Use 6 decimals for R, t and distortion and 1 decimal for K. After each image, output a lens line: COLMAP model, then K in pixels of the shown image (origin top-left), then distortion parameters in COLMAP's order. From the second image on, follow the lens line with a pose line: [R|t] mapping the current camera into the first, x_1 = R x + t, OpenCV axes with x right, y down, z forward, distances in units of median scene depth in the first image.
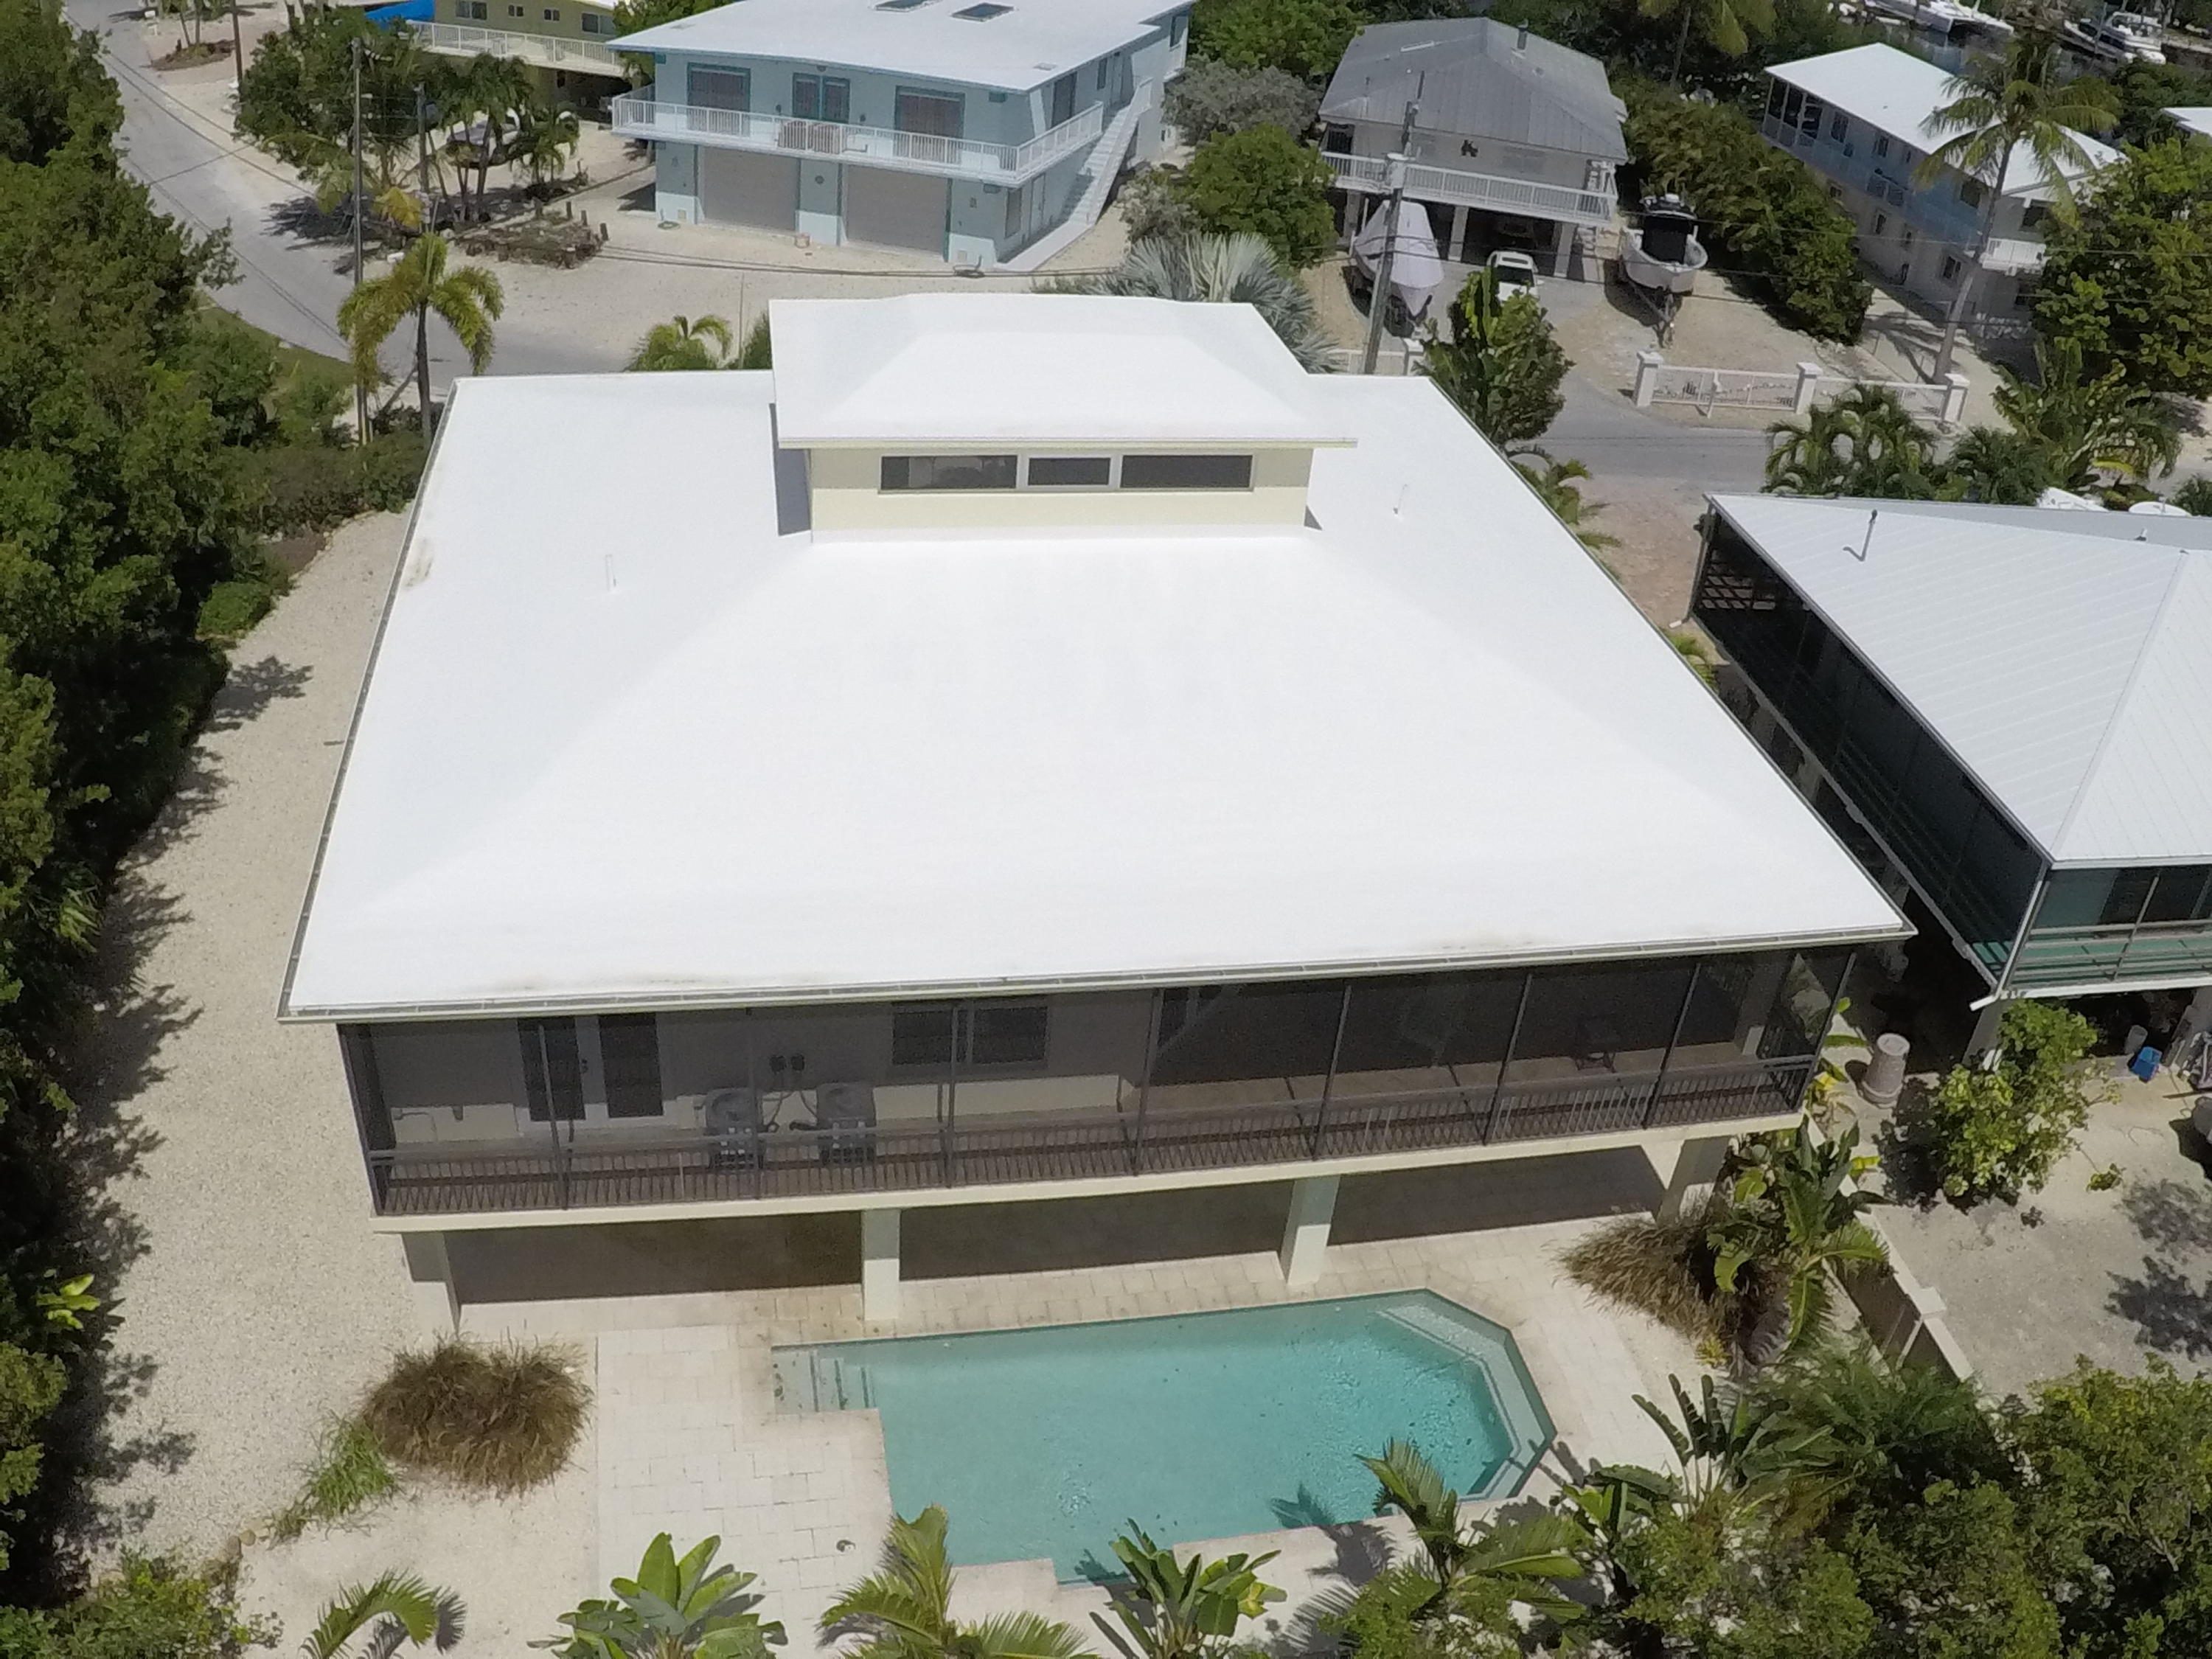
lens RADIAL K [[1951.5, 0, 1106.0], [0, 1951.5, 829.5], [0, 0, 1]] dist [-0.269932, 0.092715]
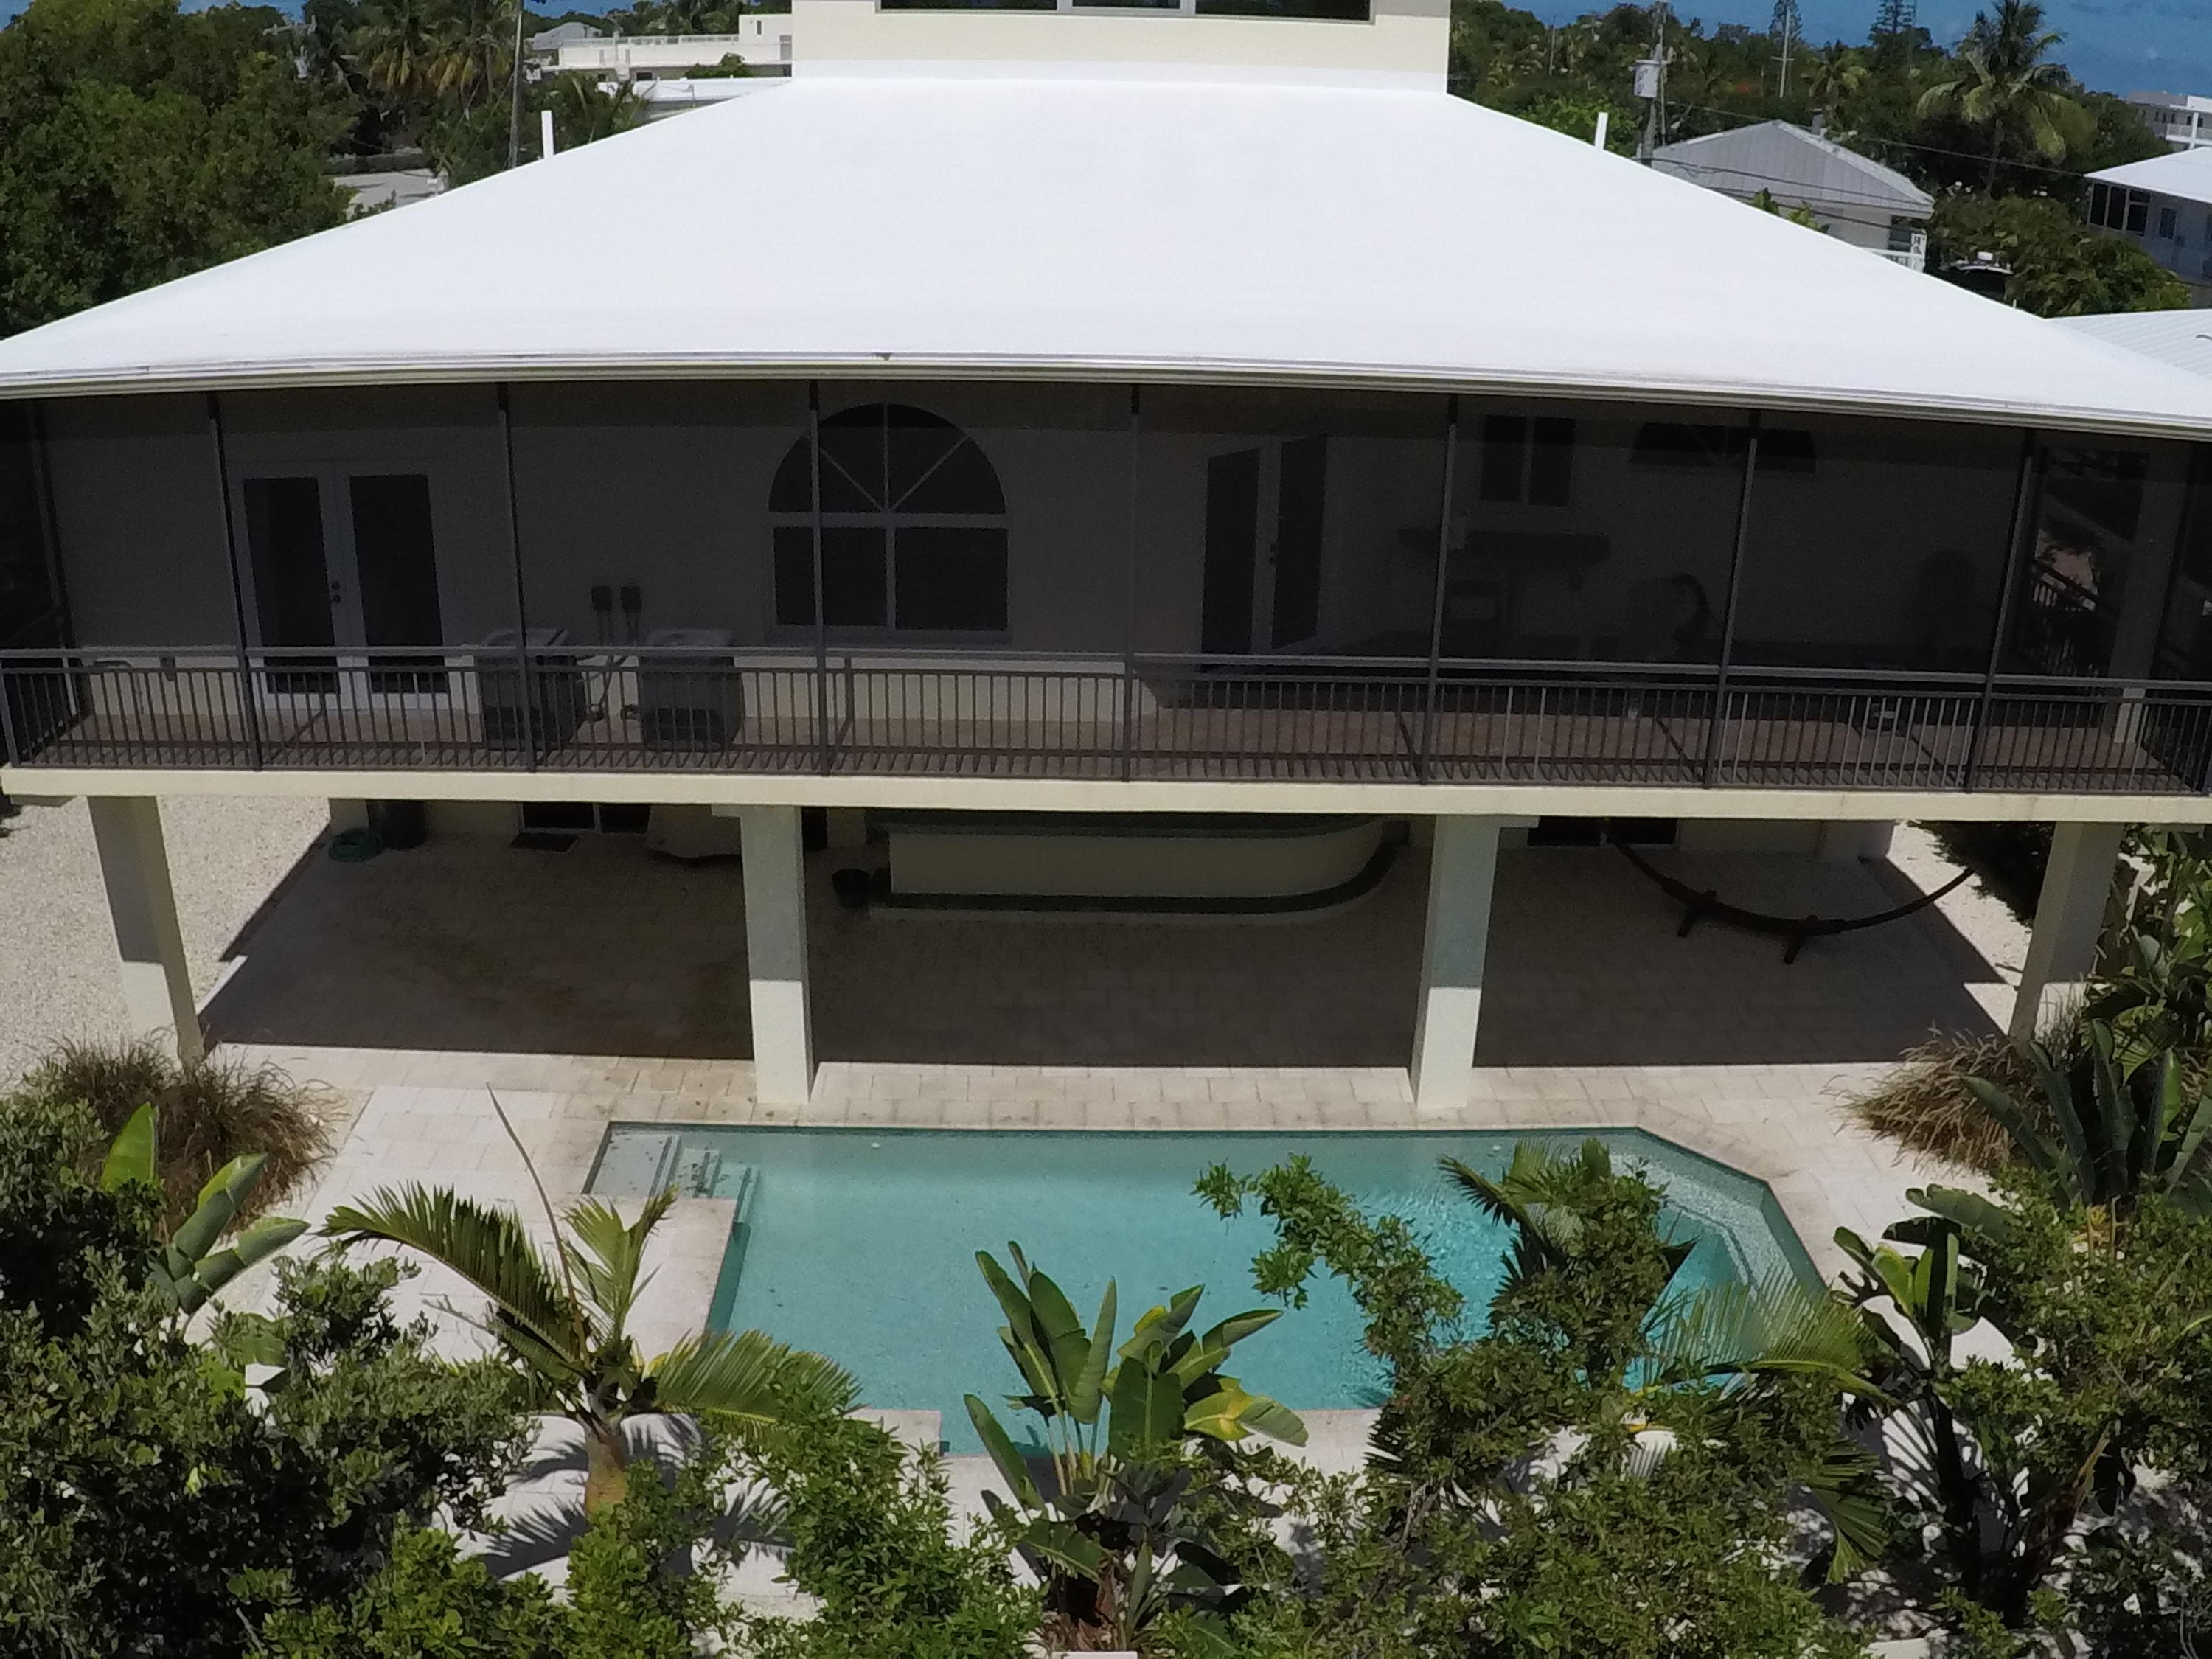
lens RADIAL K [[1951.5, 0, 1106.0], [0, 1951.5, 829.5], [0, 0, 1]] dist [-0.269932, 0.092715]
pose [[0.984929, 0.016276, -0.172190, 0.090422], [-0.046748, 0.983560, -0.174427, 0.234313], [0.166520, 0.179848, 0.969498, 0.303002]]
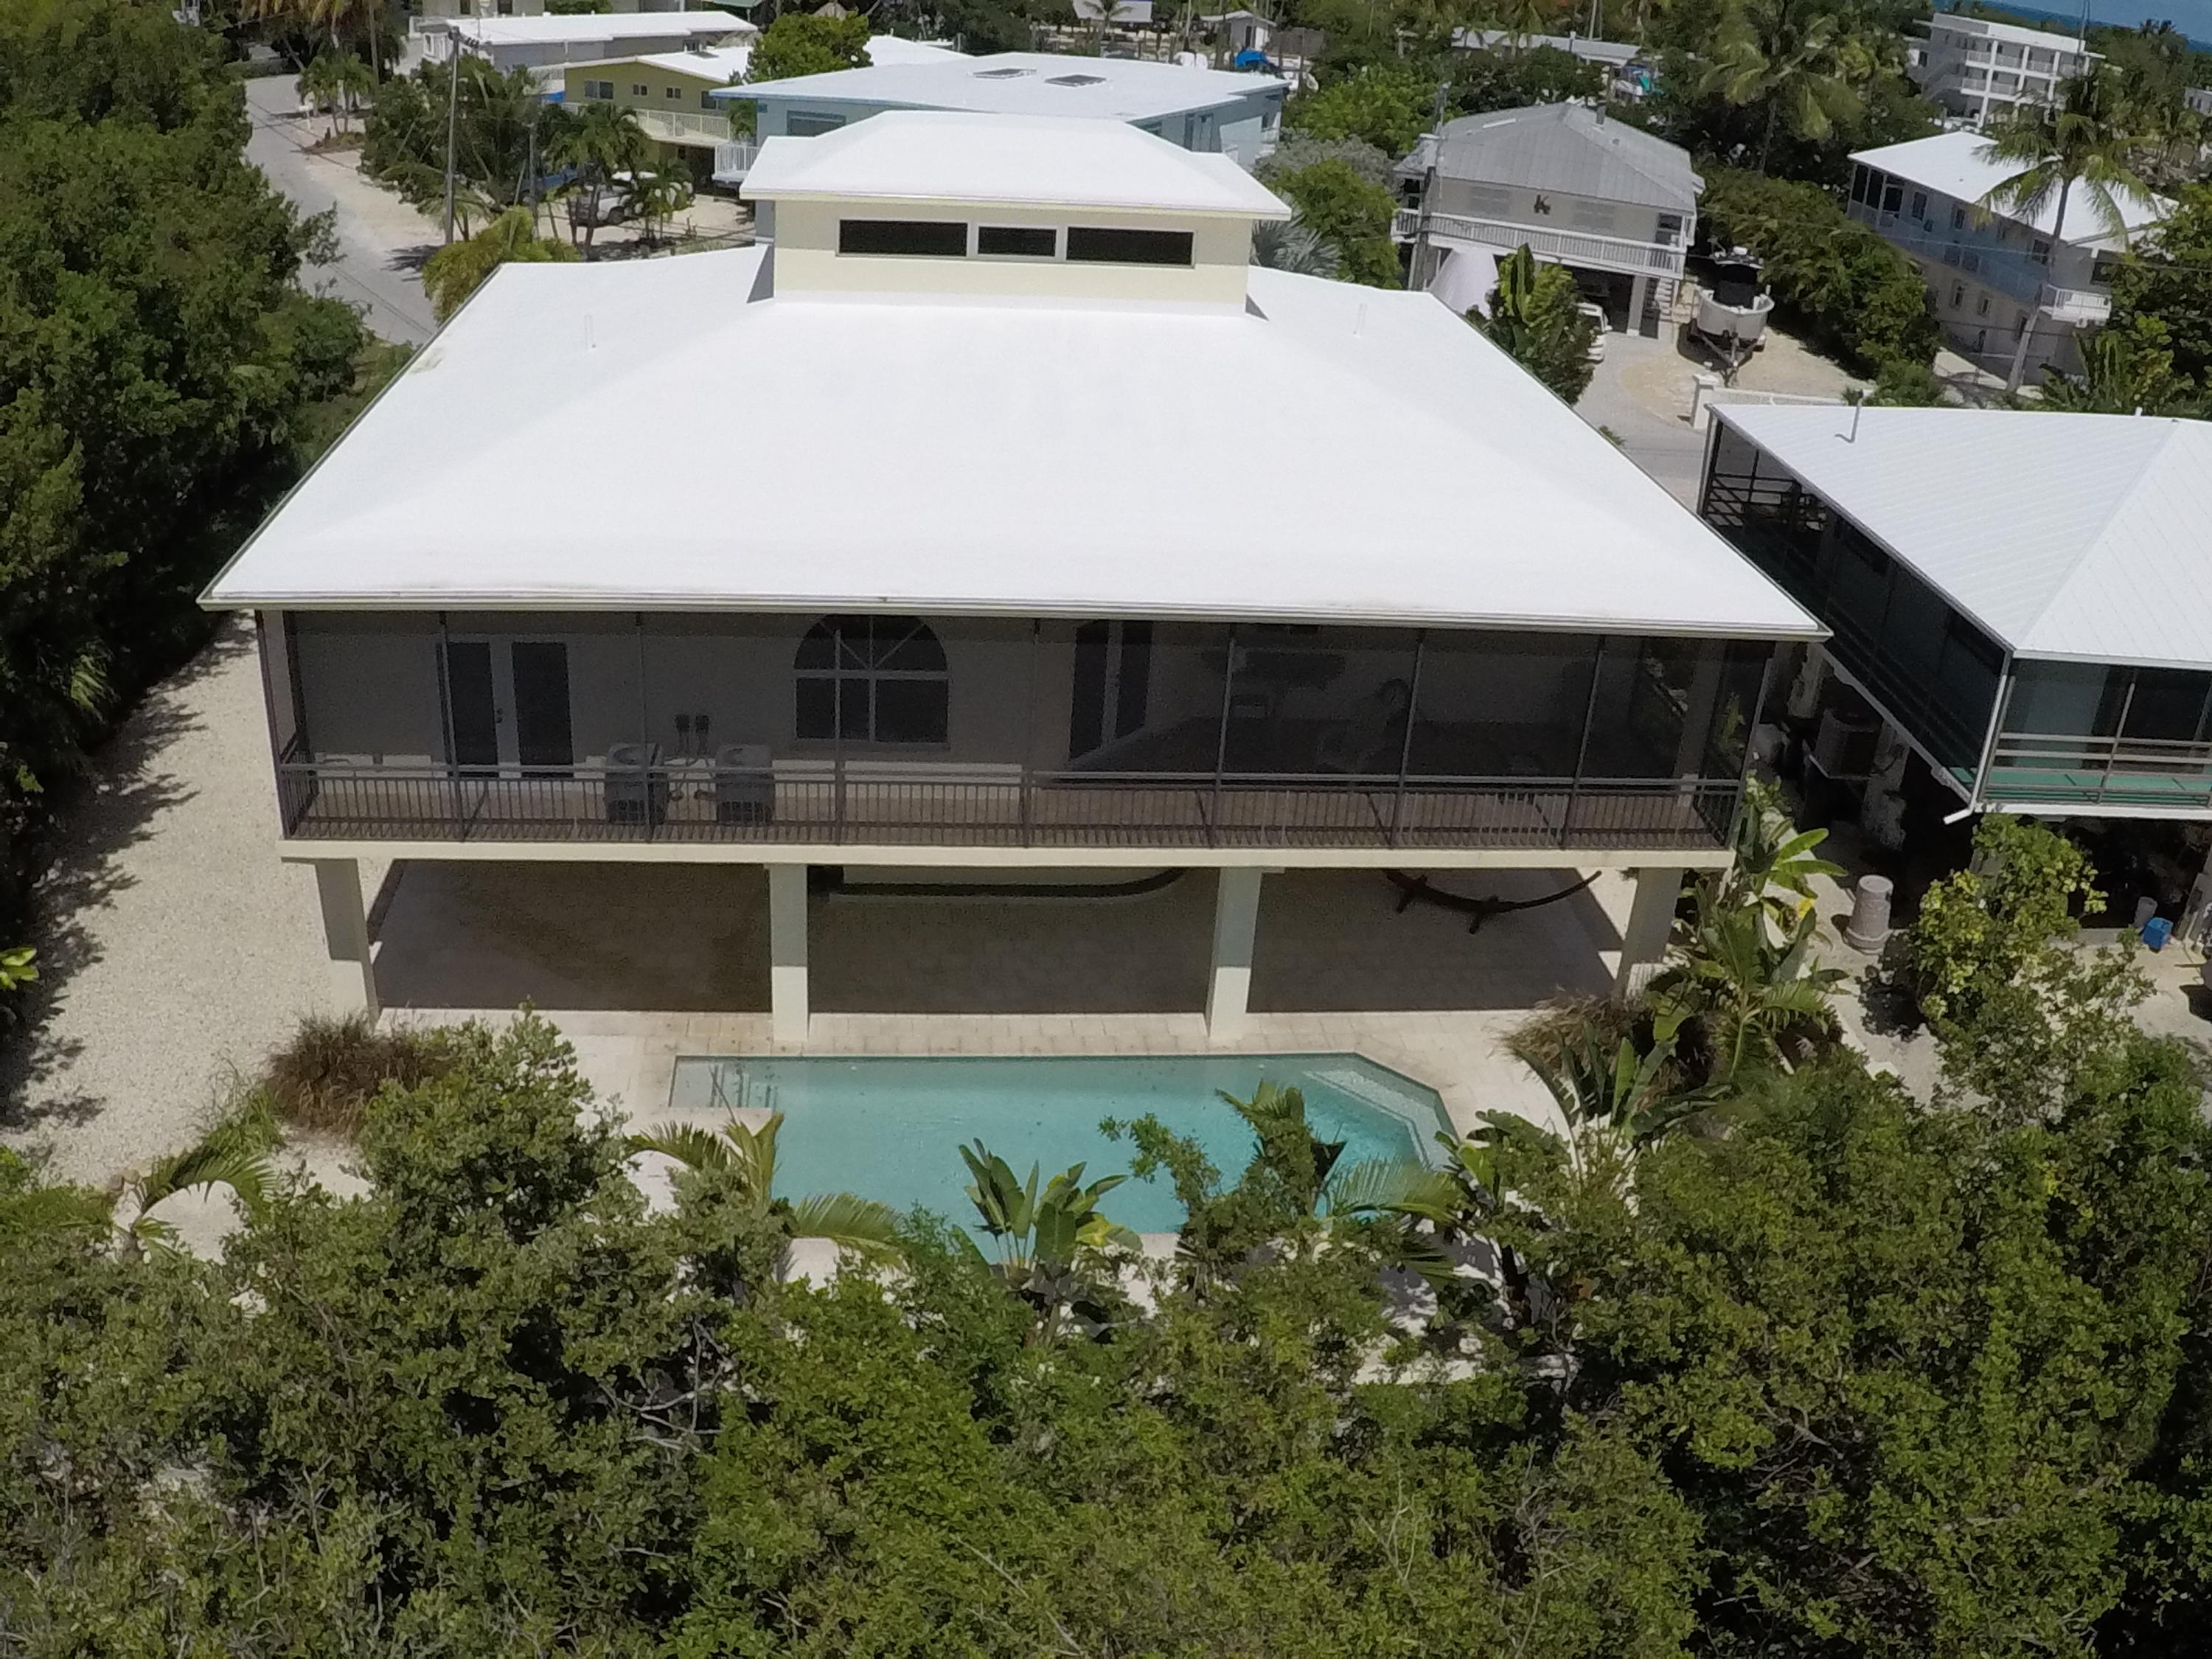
lens RADIAL K [[1951.5, 0, 1106.0], [0, 1951.5, 829.5], [0, 0, 1]] dist [-0.269932, 0.092715]
pose [[0.996612, 0.026103, -0.077997, 0.103513], [-0.034292, 0.993820, -0.105573, 0.211344], [0.074759, 0.107890, 0.991348, 0.004022]]
